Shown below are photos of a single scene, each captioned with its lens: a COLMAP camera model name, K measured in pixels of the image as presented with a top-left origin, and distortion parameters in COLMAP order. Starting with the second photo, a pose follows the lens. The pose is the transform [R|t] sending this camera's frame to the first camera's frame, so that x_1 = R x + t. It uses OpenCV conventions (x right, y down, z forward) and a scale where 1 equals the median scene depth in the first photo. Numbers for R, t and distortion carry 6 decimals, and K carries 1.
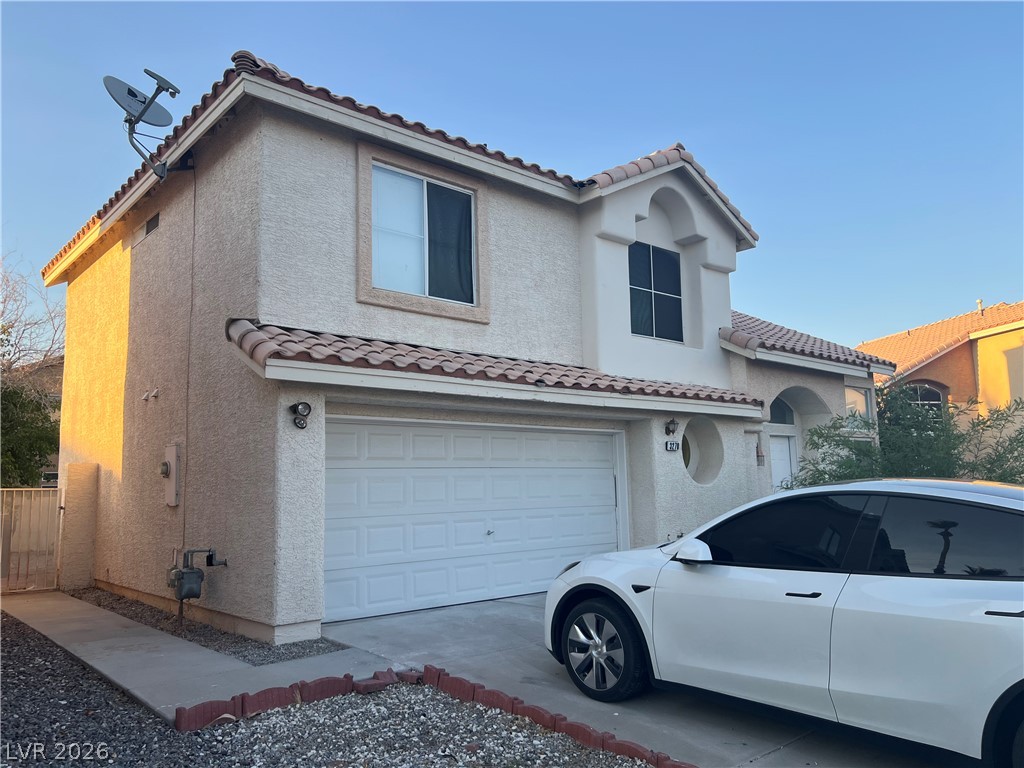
lens RADIAL K [[765.3, 0, 512.0], [0, 765.3, 384.0], [0, 0, 1]] dist [0.189582, -0.000260]
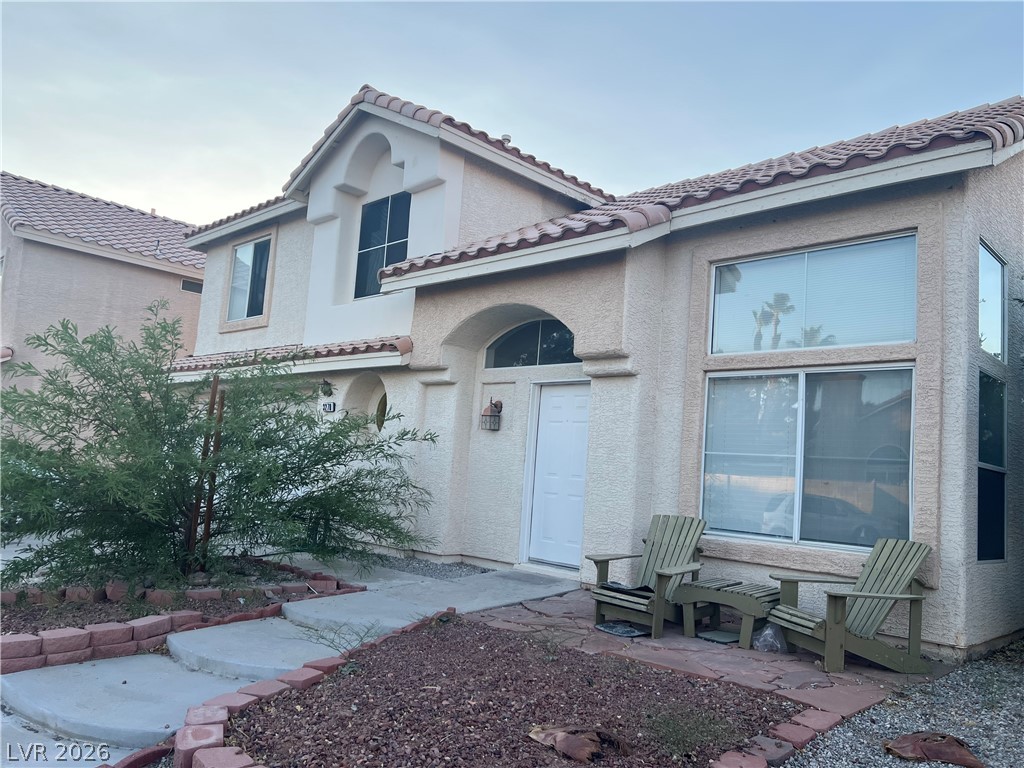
lens RADIAL K [[788.1, 0, 512.0], [0, 788.1, 384.0], [0, 0, 1]] dist [0.011321, 0.002312]
pose [[0.072950, -0.088476, -0.993403, 1.406301], [0.062034, 0.994531, -0.084021, 0.171822], [0.995404, -0.055495, 0.078040, 1.331095]]
